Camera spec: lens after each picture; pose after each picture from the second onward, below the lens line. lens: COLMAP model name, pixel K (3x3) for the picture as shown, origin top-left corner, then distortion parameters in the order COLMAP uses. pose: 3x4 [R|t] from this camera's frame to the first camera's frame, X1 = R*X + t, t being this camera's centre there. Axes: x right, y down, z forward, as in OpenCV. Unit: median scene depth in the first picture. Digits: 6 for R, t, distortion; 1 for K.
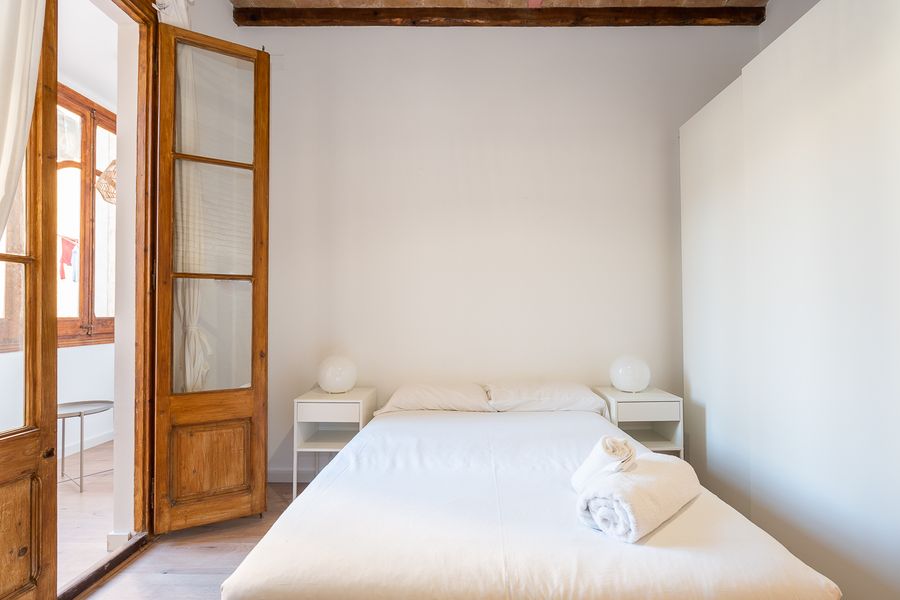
lens RADIAL K [[416.3, 0, 450.0], [0, 416.3, 300.0], [0, 0, 1]] dist [0.000799, -0.000227]
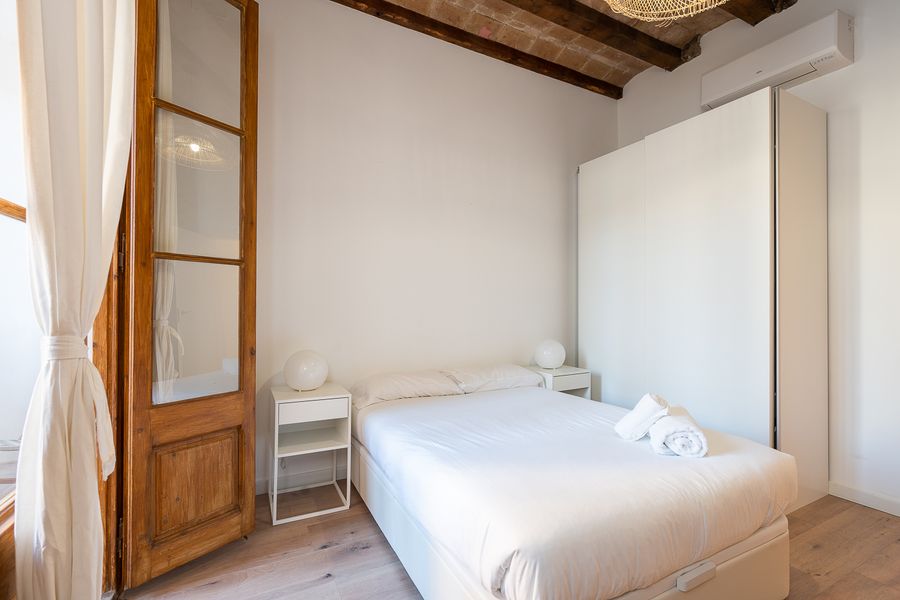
lens RADIAL K [[409.1, 0, 450.0], [0, 409.1, 300.0], [0, 0, 1]] dist [0.001267, 0.000106]
pose [[0.884118, 0.012215, 0.467104, -0.507683], [-0.019260, 0.999761, 0.010311, 0.006142], [-0.466866, -0.018112, 0.884142, 0.055216]]
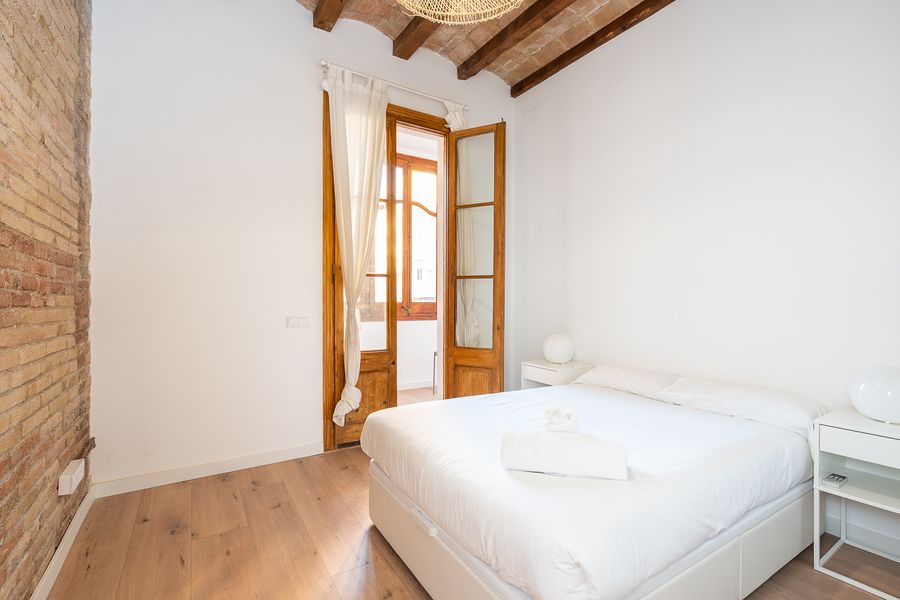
lens RADIAL K [[416.3, 0, 450.0], [0, 416.3, 300.0], [0, 0, 1]] dist [0.000799, -0.000227]
pose [[0.531315, 0.005940, -0.847154, 0.757030], [0.014457, 0.999766, 0.016077, 0.003824], [0.847051, -0.020789, 0.531105, 0.060786]]
